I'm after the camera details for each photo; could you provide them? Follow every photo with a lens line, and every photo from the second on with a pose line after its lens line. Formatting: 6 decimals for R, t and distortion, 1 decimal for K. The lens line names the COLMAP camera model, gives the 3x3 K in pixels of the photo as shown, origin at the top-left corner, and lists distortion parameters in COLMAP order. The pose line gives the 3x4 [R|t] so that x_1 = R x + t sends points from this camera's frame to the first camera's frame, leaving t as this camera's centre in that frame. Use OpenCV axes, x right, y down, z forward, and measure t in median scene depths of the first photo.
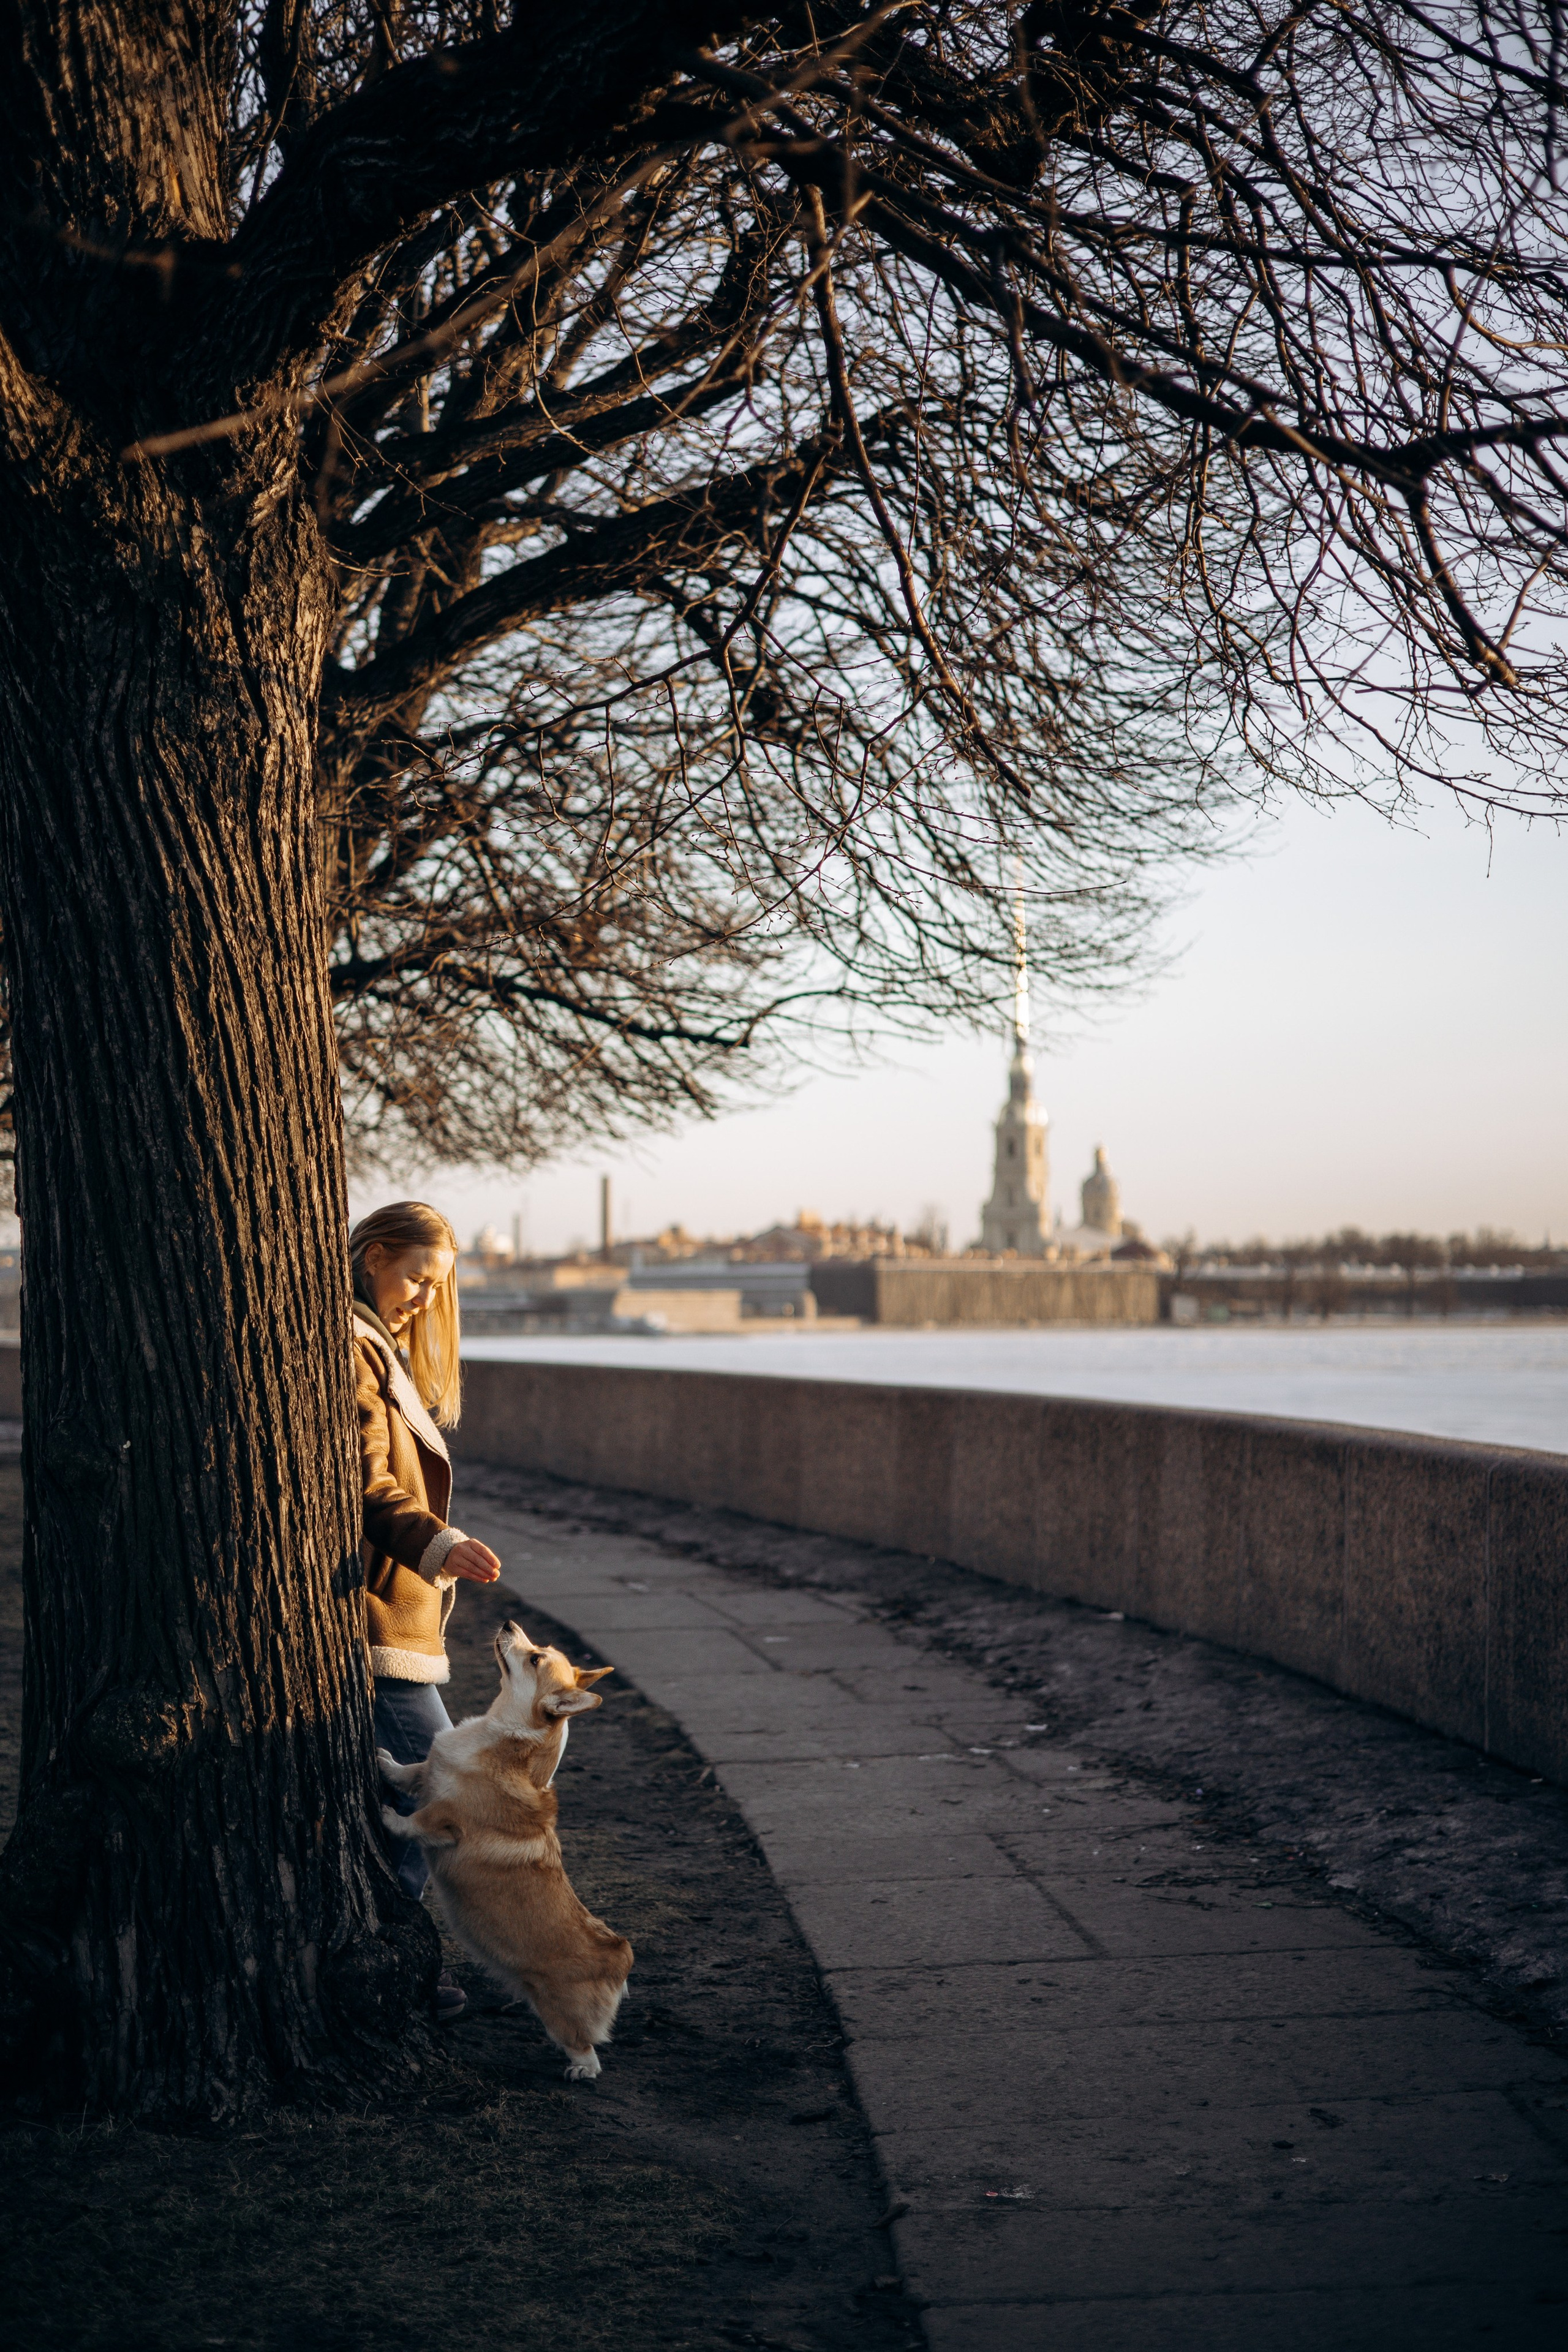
lens RADIAL K [[3334.9, 0, 796.1], [0, 3334.9, 1170.8], [0, 0, 1]] dist [0.068454, -0.301229]
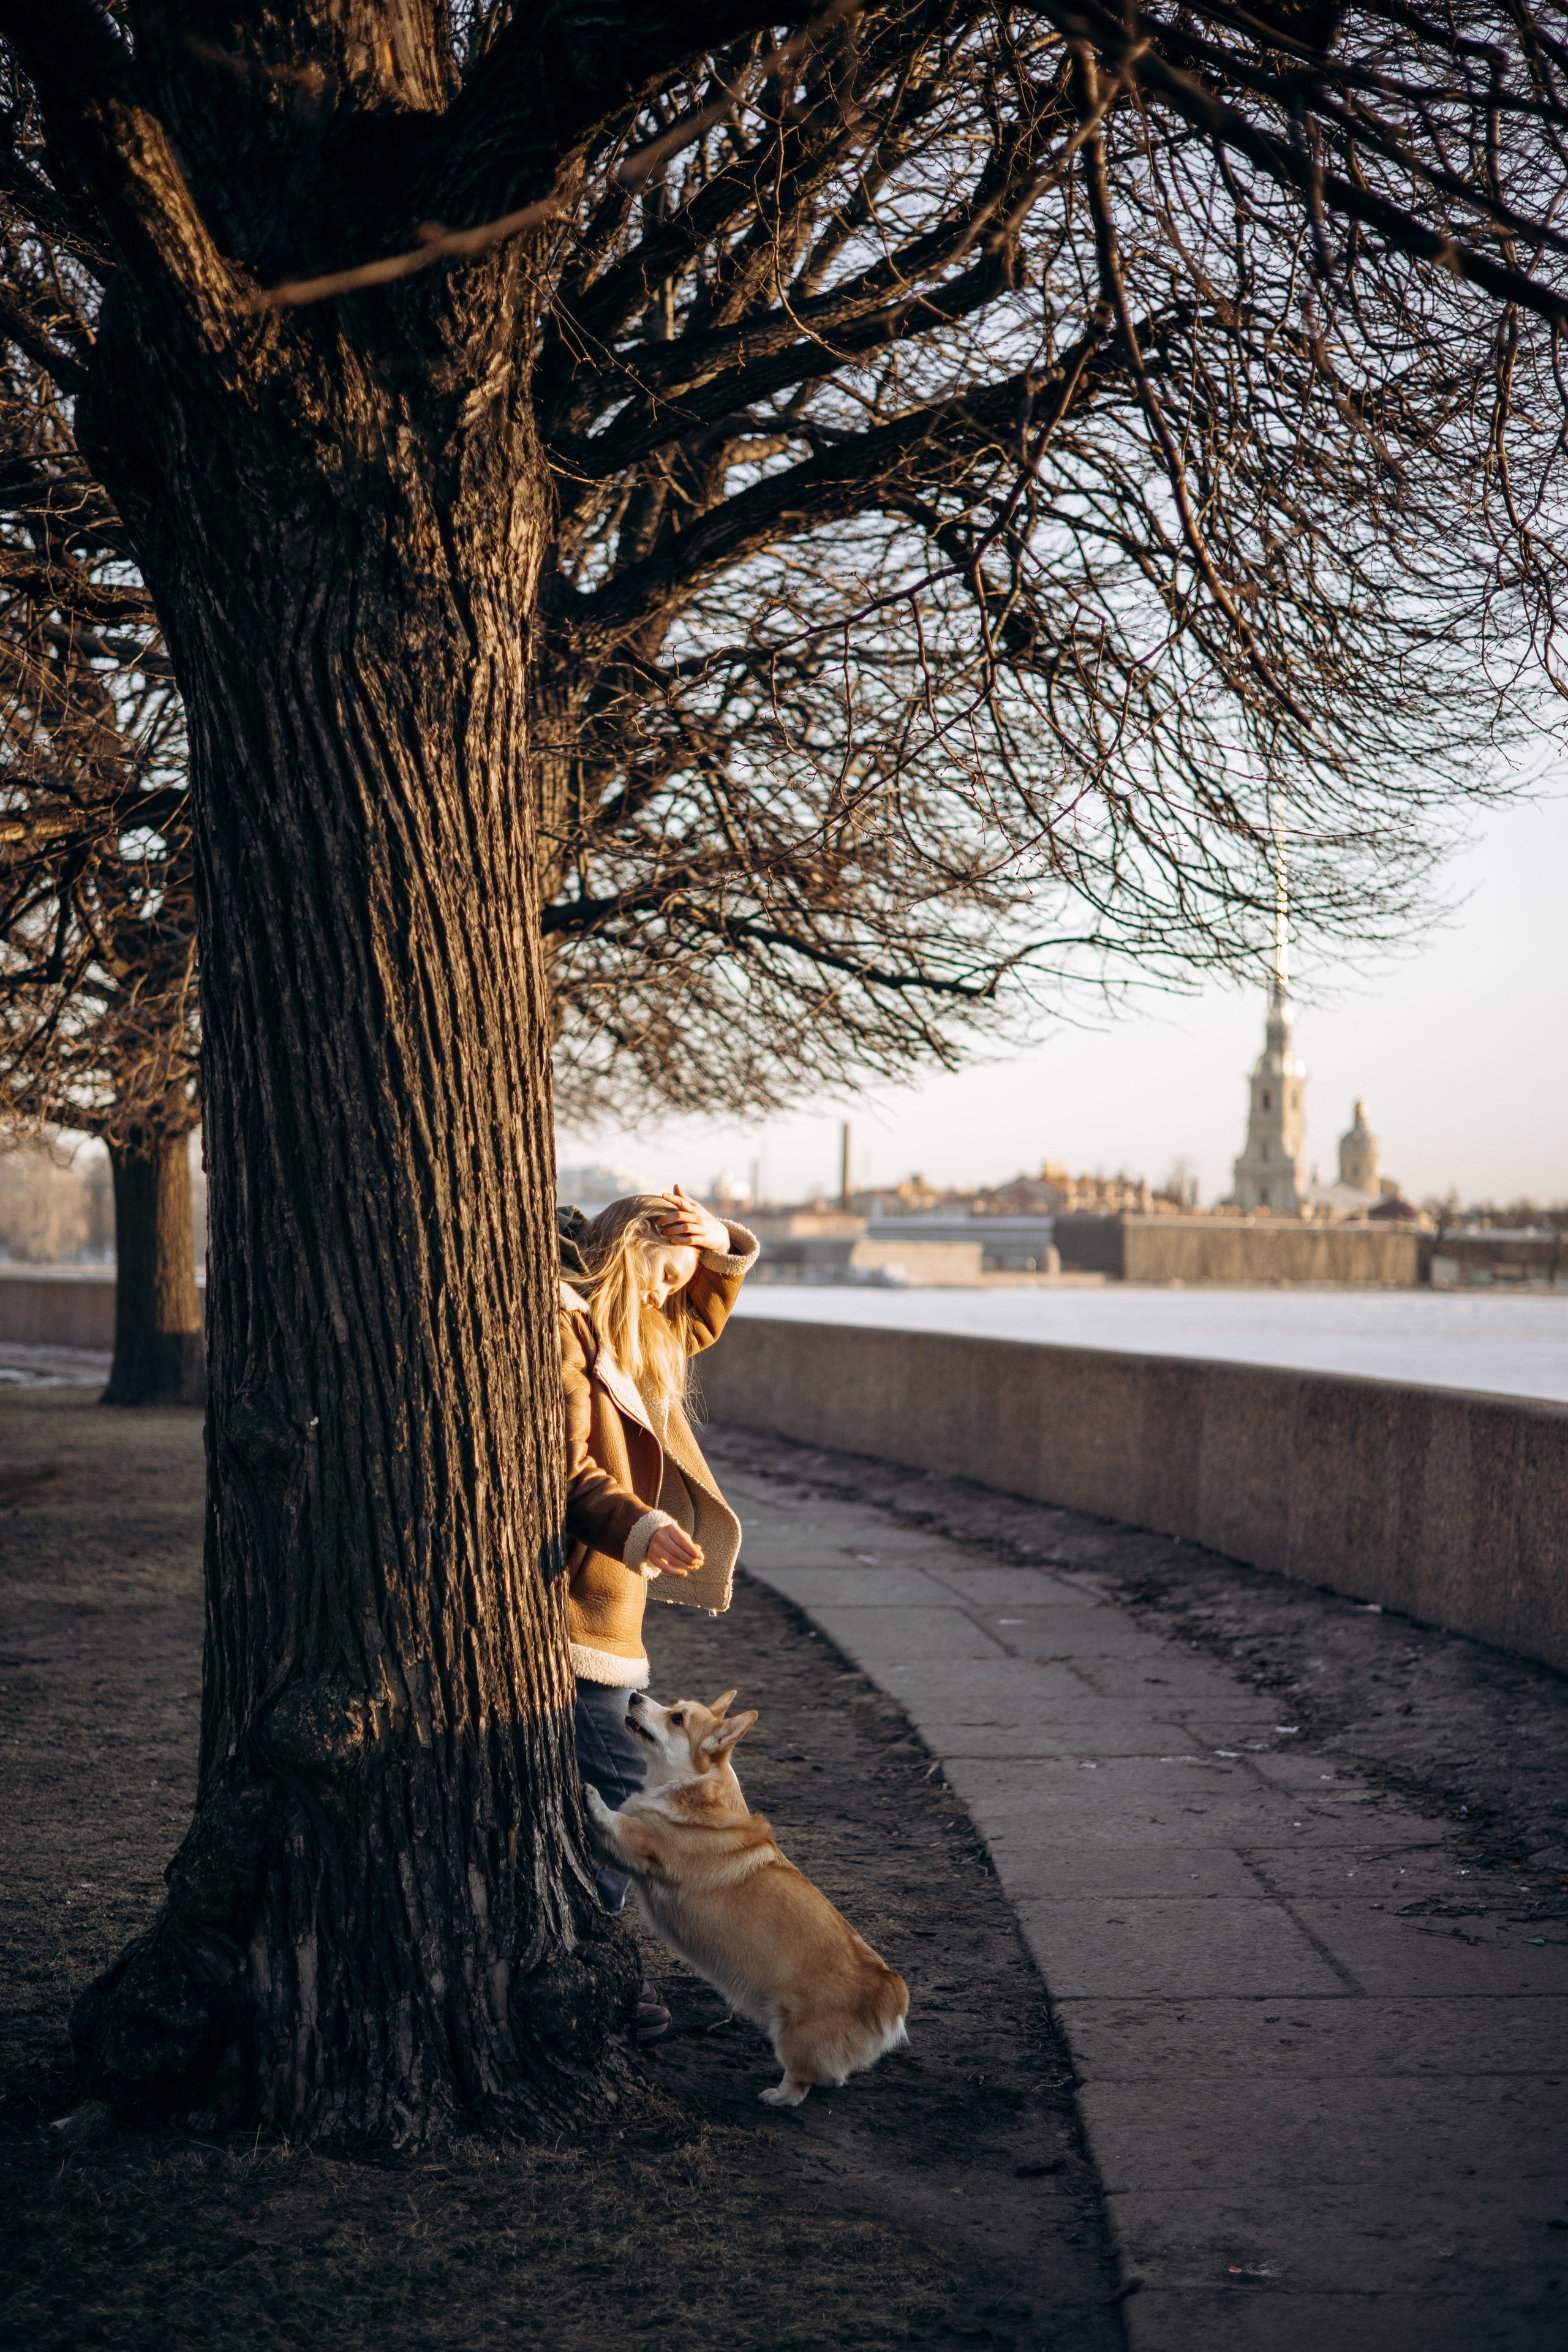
lens RADIAL K [[3428.7, 0, 782.7], [0, 3428.7, 1226.3], [0, 0, 1]] dist [0.062028, -0.276771]
pose [[0.996985, 0.020721, -0.074779, -0.000074], [-0.018347, 0.999310, 0.032293, -0.005195], [0.075397, -0.030824, 0.996677, 0.057262]]
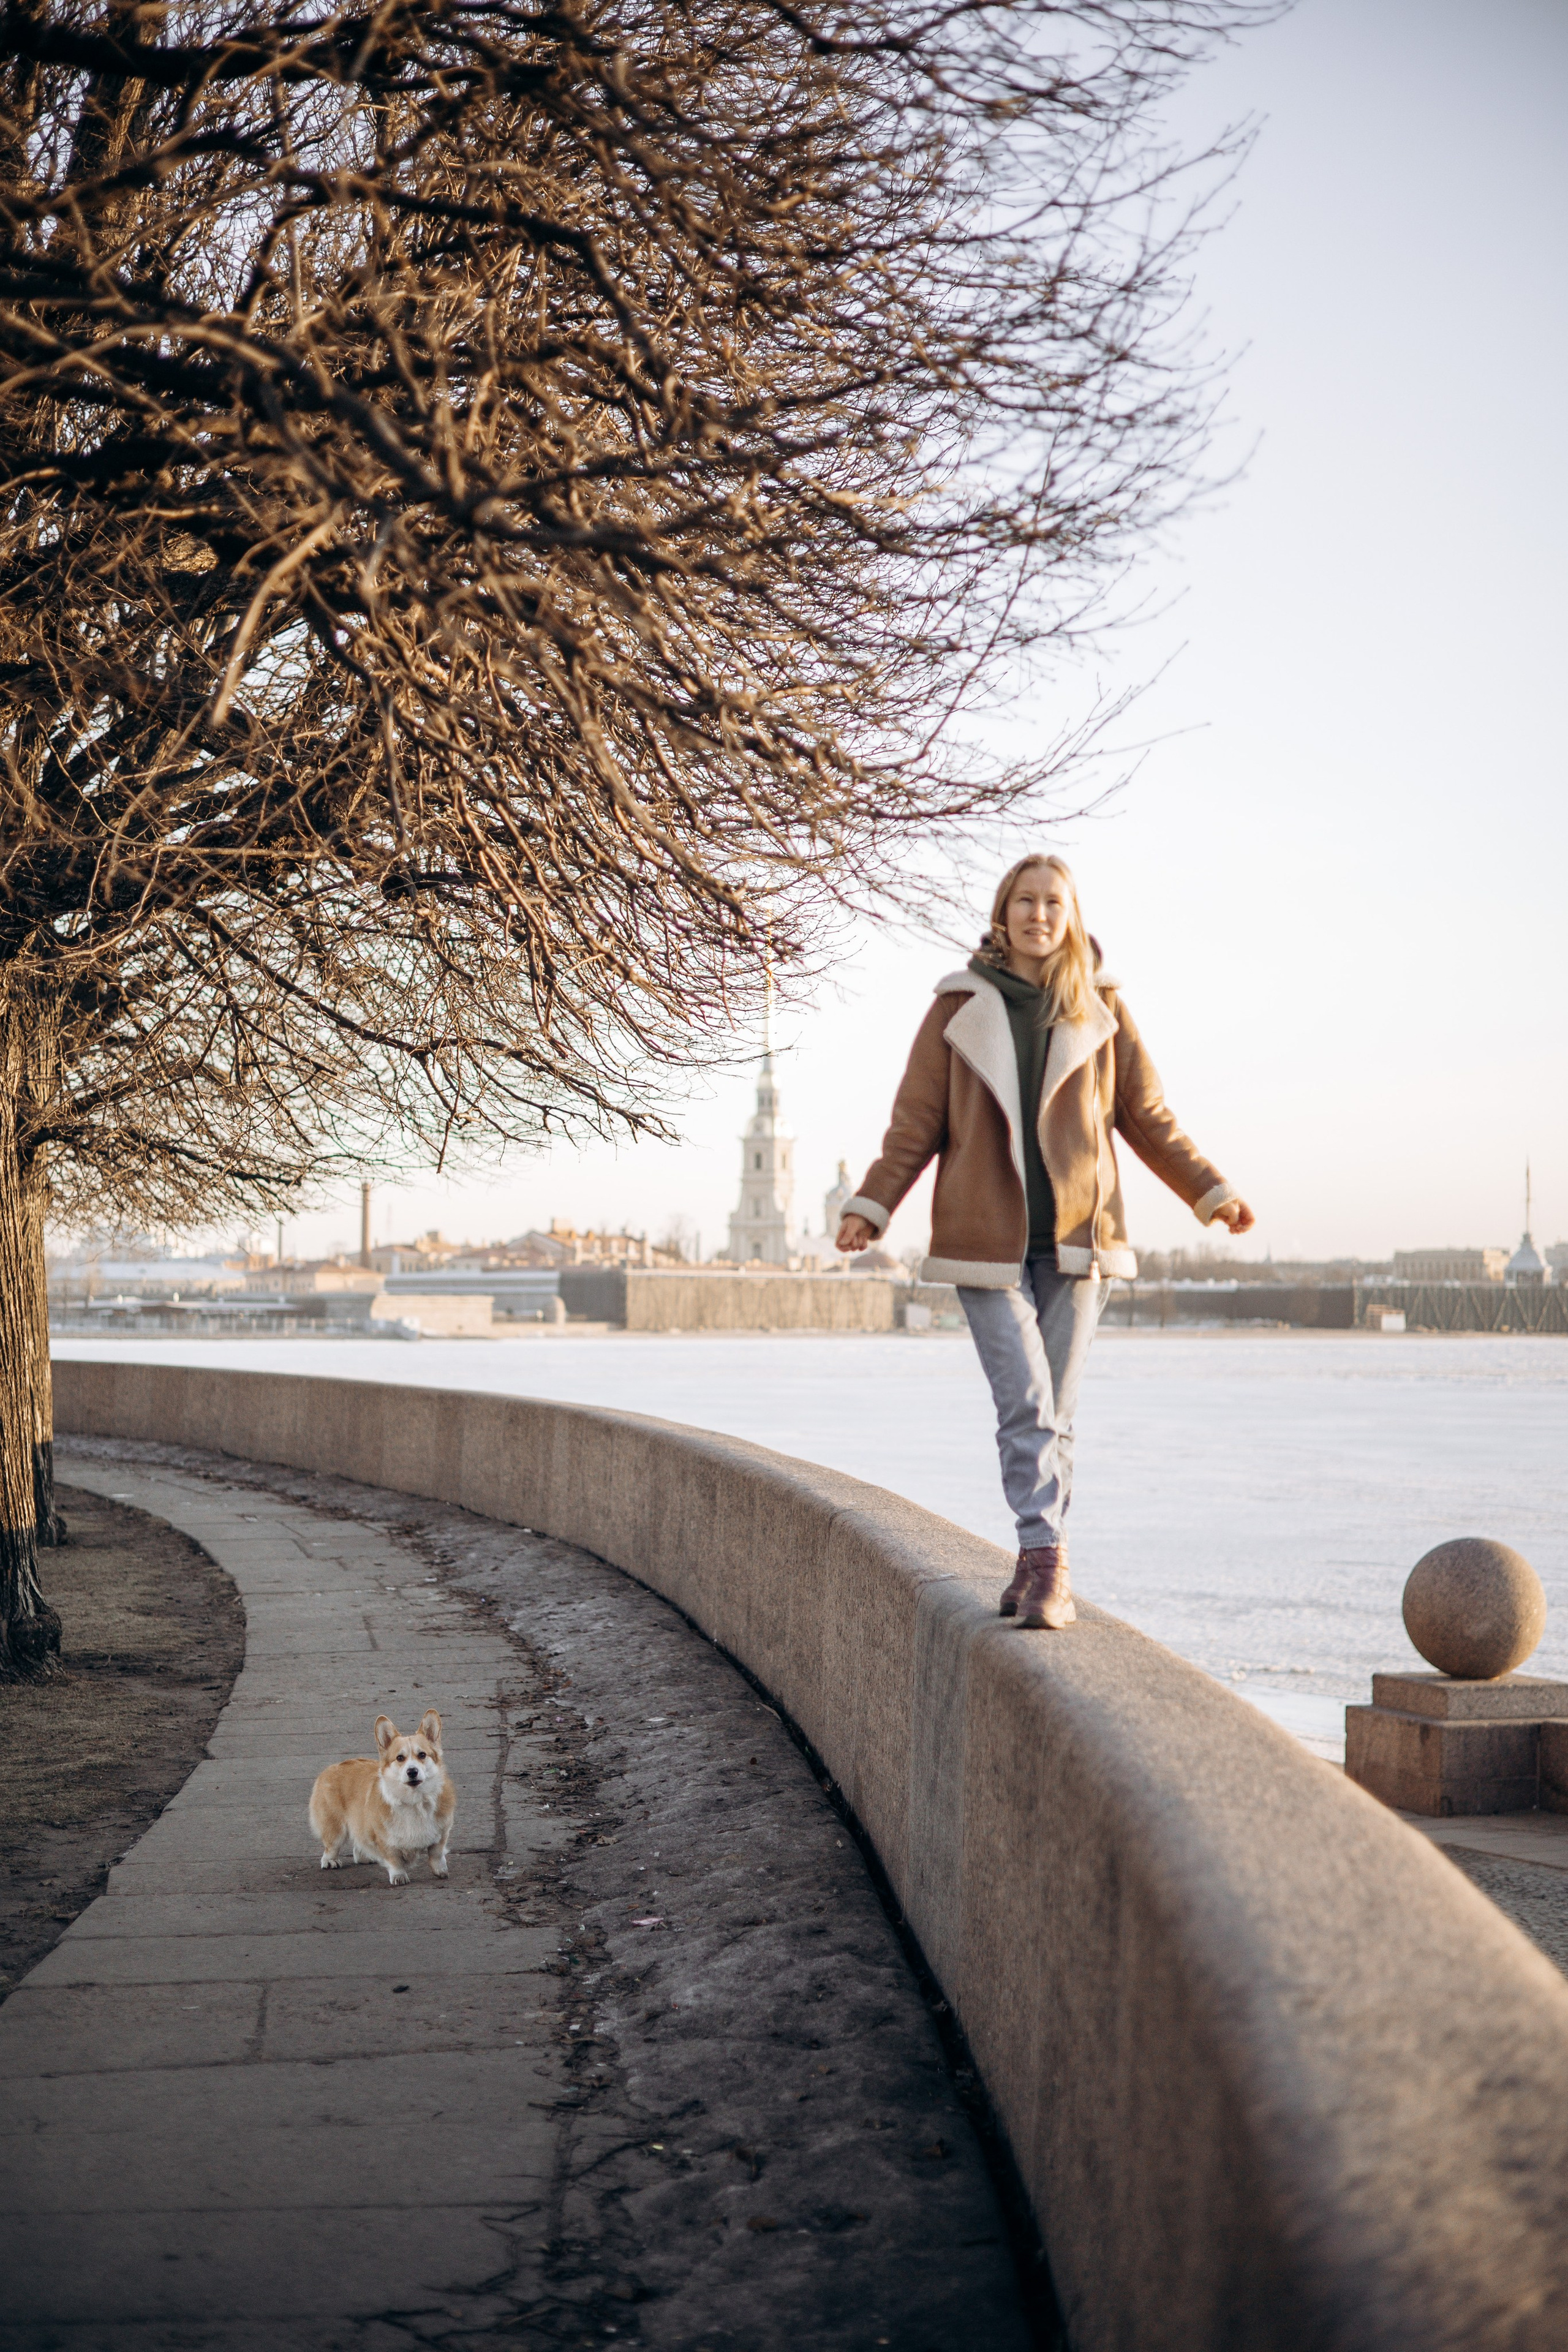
lens RADIAL K [[3243.0, 0, 788.6], [0, 3243.0, 1177.1], [0, 0, 1]] dist [0.055721, -0.241802]
pose [[0.997411, 0.013021, 0.070728, 0.238871], [-0.012980, 0.999915, -0.001038, -0.089545], [-0.070735, 0.000118, 0.997495, -1.325982]]
